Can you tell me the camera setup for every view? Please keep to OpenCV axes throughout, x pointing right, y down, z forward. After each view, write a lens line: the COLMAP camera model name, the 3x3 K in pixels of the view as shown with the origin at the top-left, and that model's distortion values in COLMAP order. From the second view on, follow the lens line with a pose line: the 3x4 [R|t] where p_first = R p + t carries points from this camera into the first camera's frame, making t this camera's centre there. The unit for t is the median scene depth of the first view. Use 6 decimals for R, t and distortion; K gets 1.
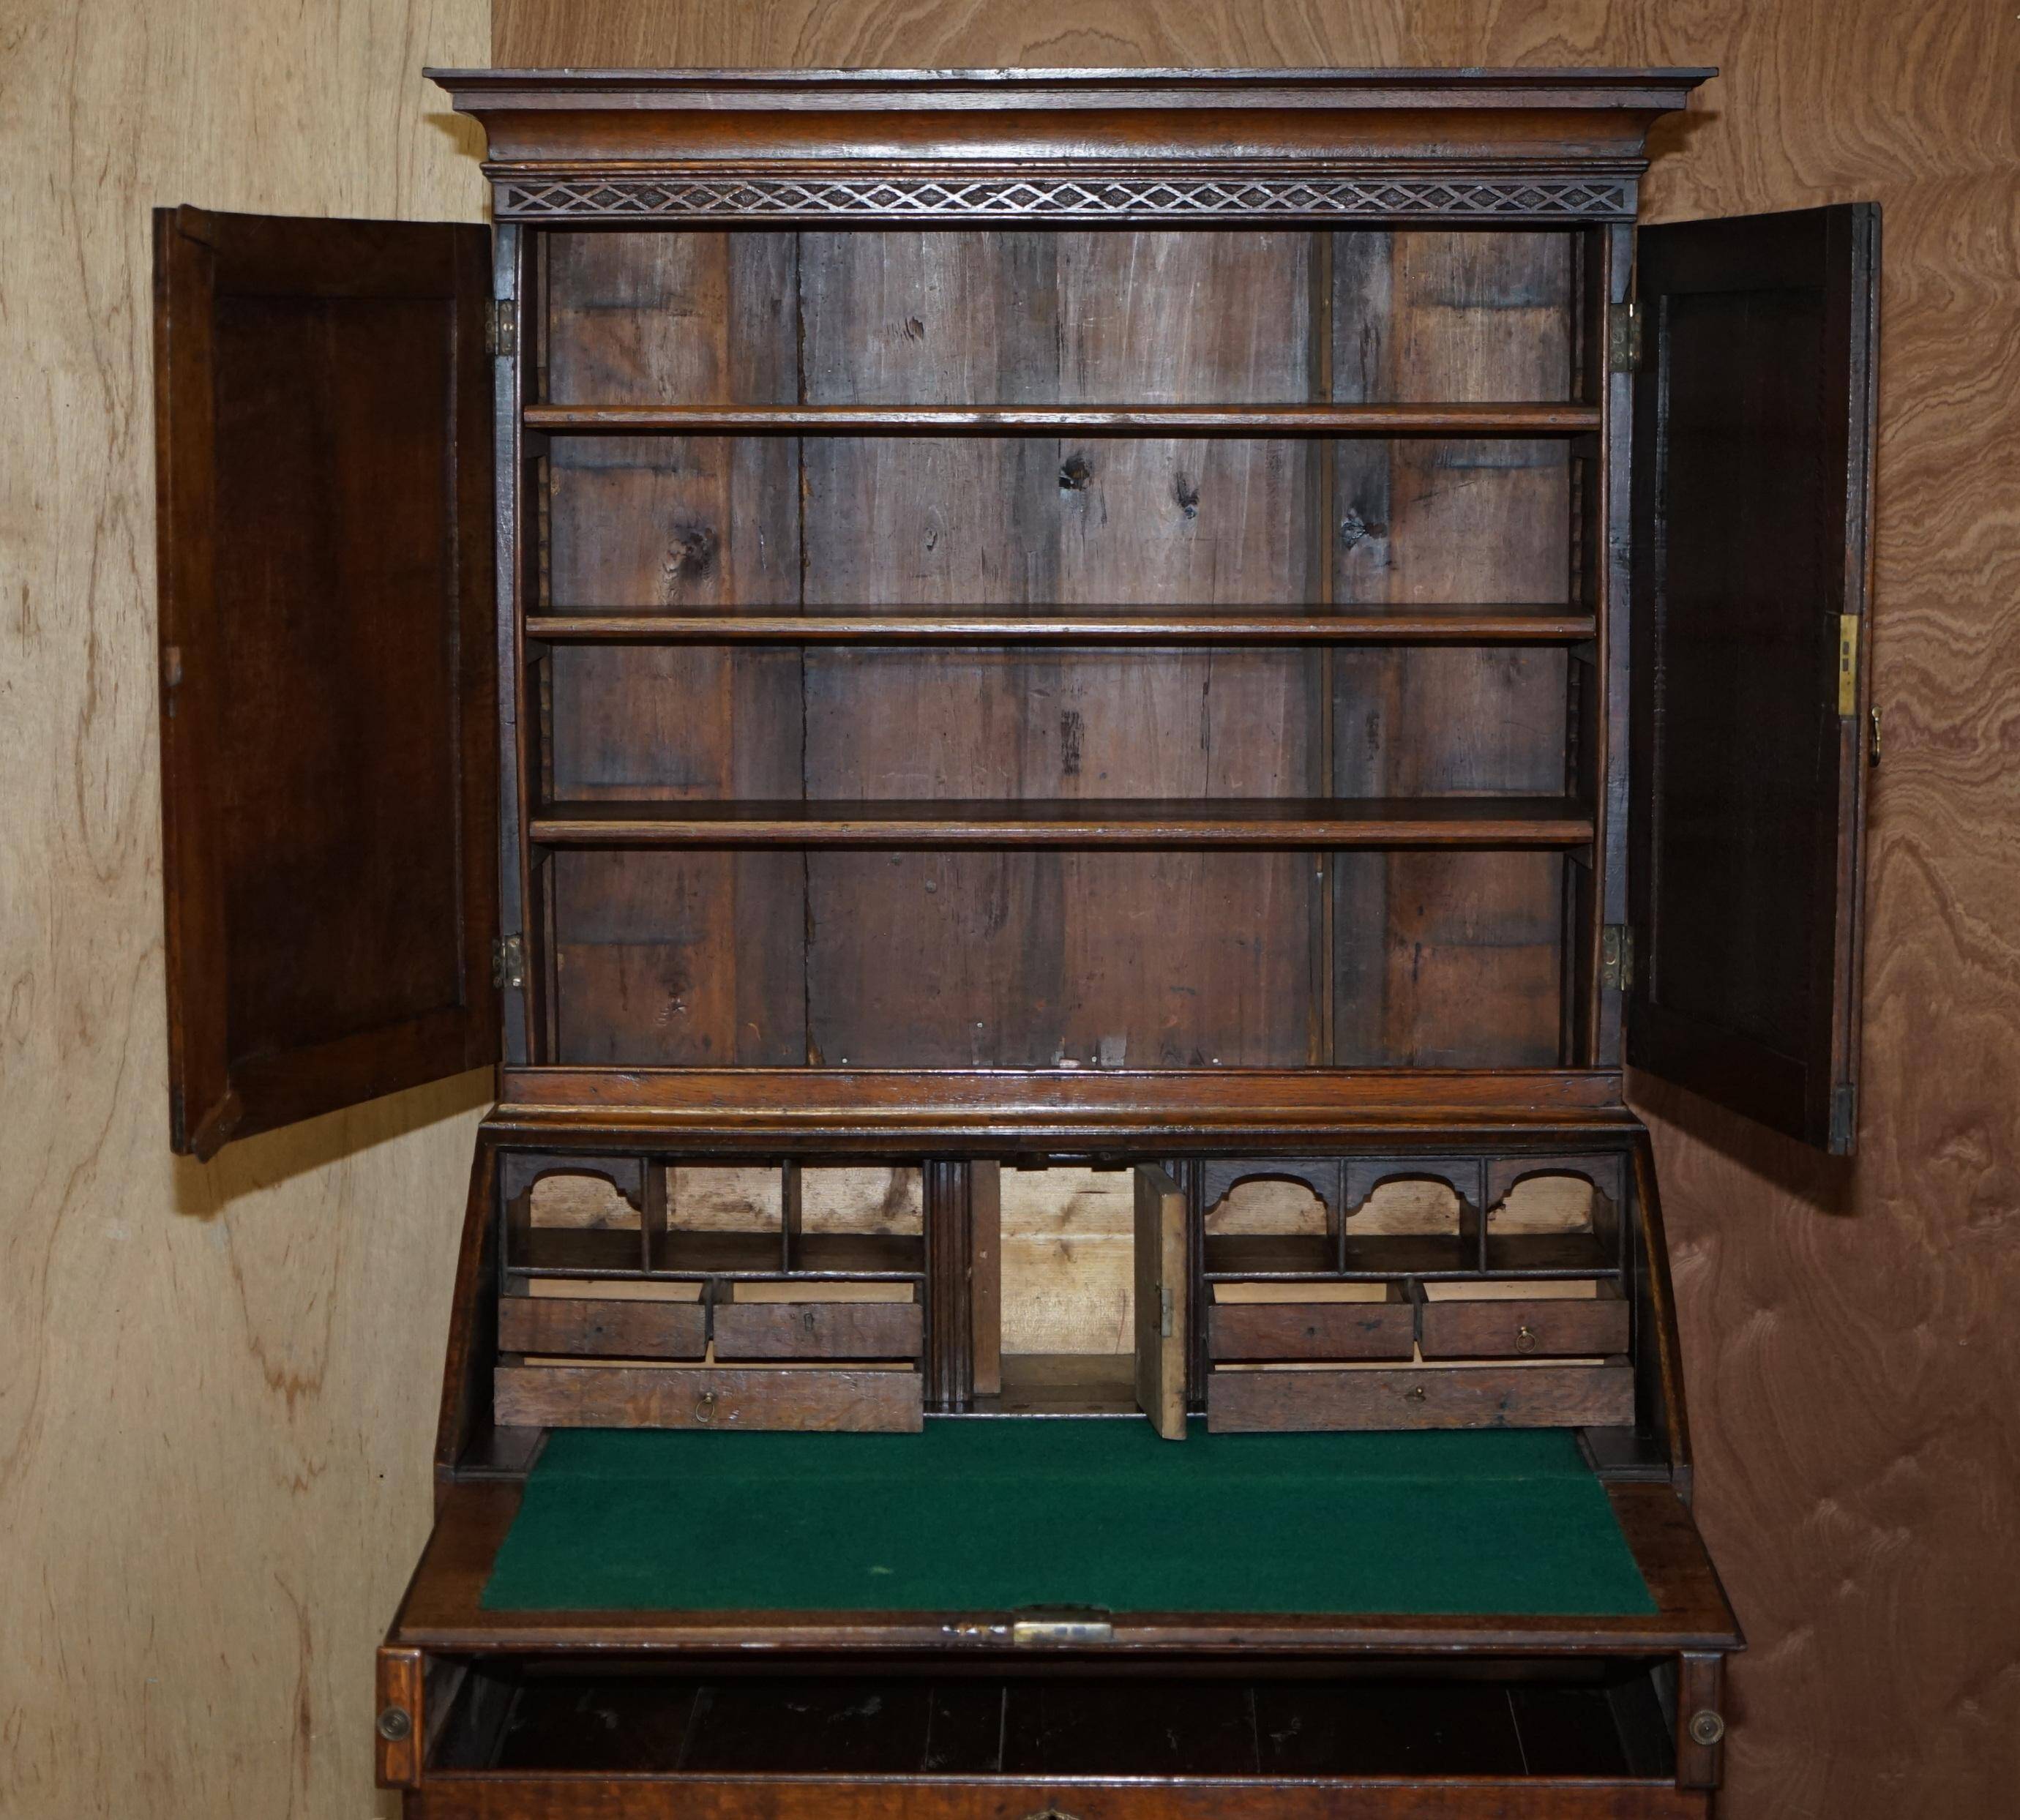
lens RADIAL K [[4557.8, 0, 1011.2], [0, 4557.8, 855.2], [0, 0, 1]] dist [-0.047142, 0.579150]
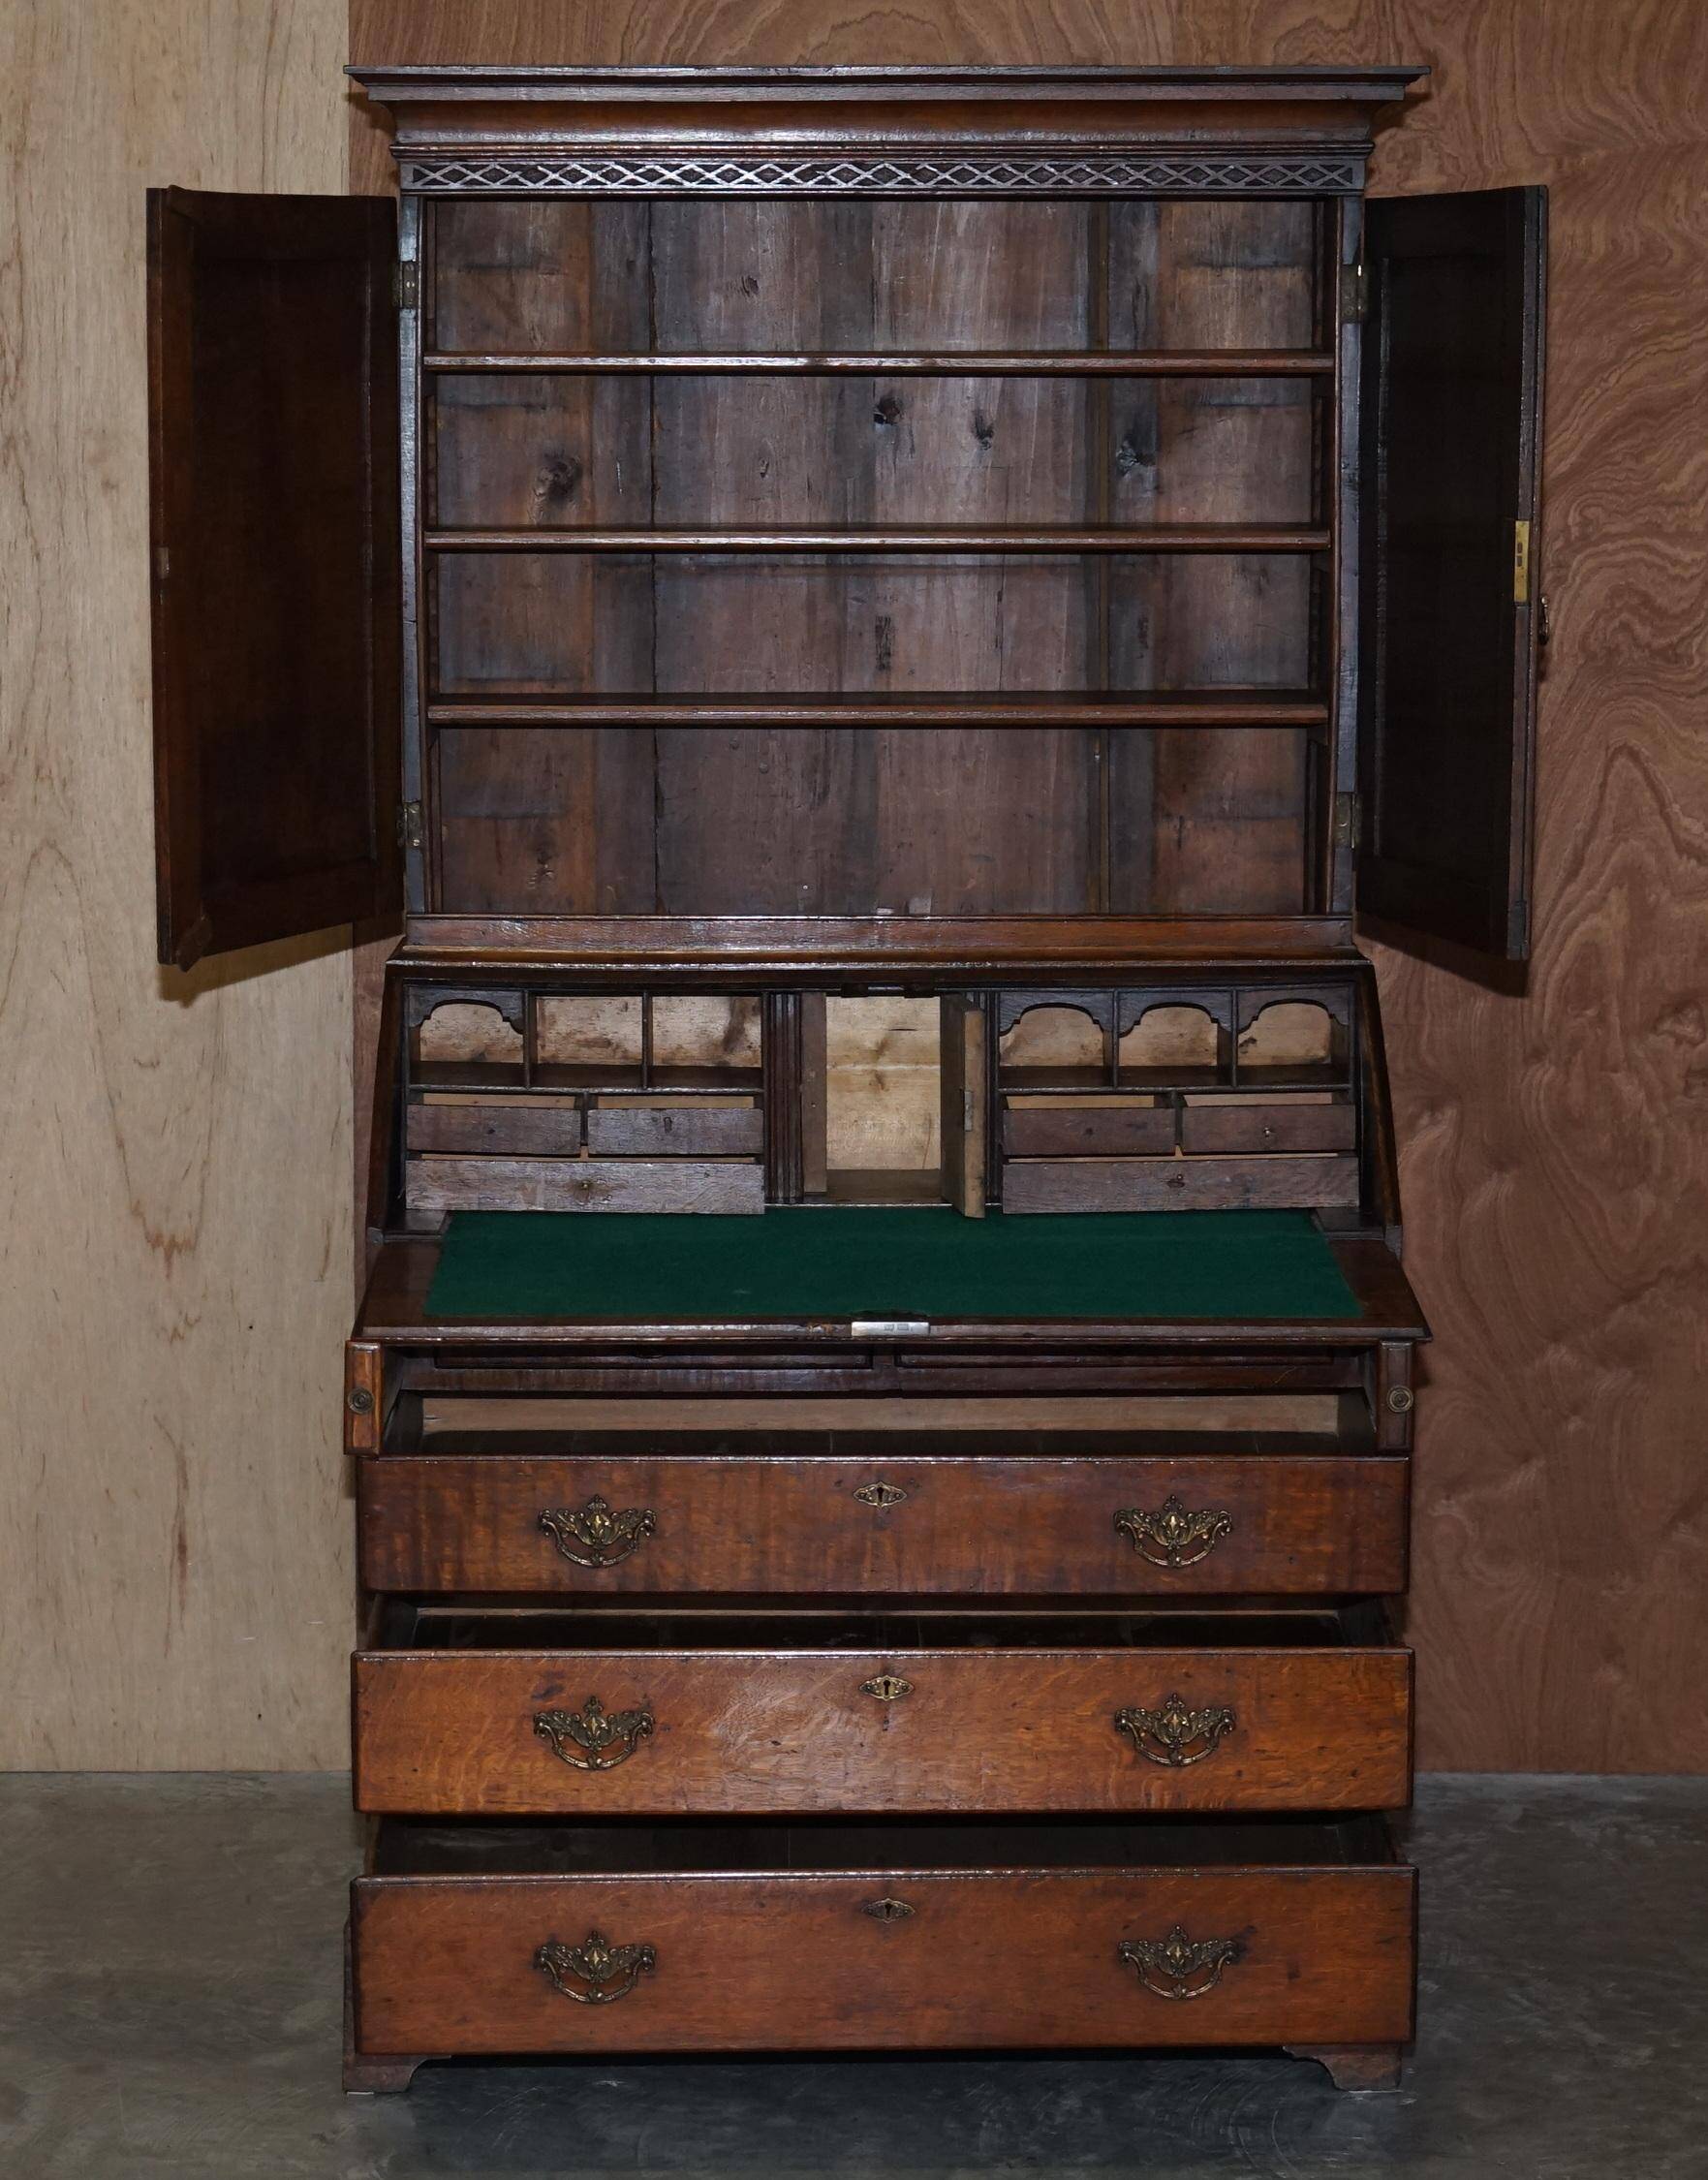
lens RADIAL K [[5862.1, 0, 818.9], [0, 5862.1, 1151.3], [0, 0, 1]] dist [-0.028266, 0.850374]
pose [[0.999871, -0.001928, 0.015968, -0.027782], [0.001367, 0.999384, 0.035071, 0.052768], [-0.016026, -0.035044, 0.999257, -0.502690]]
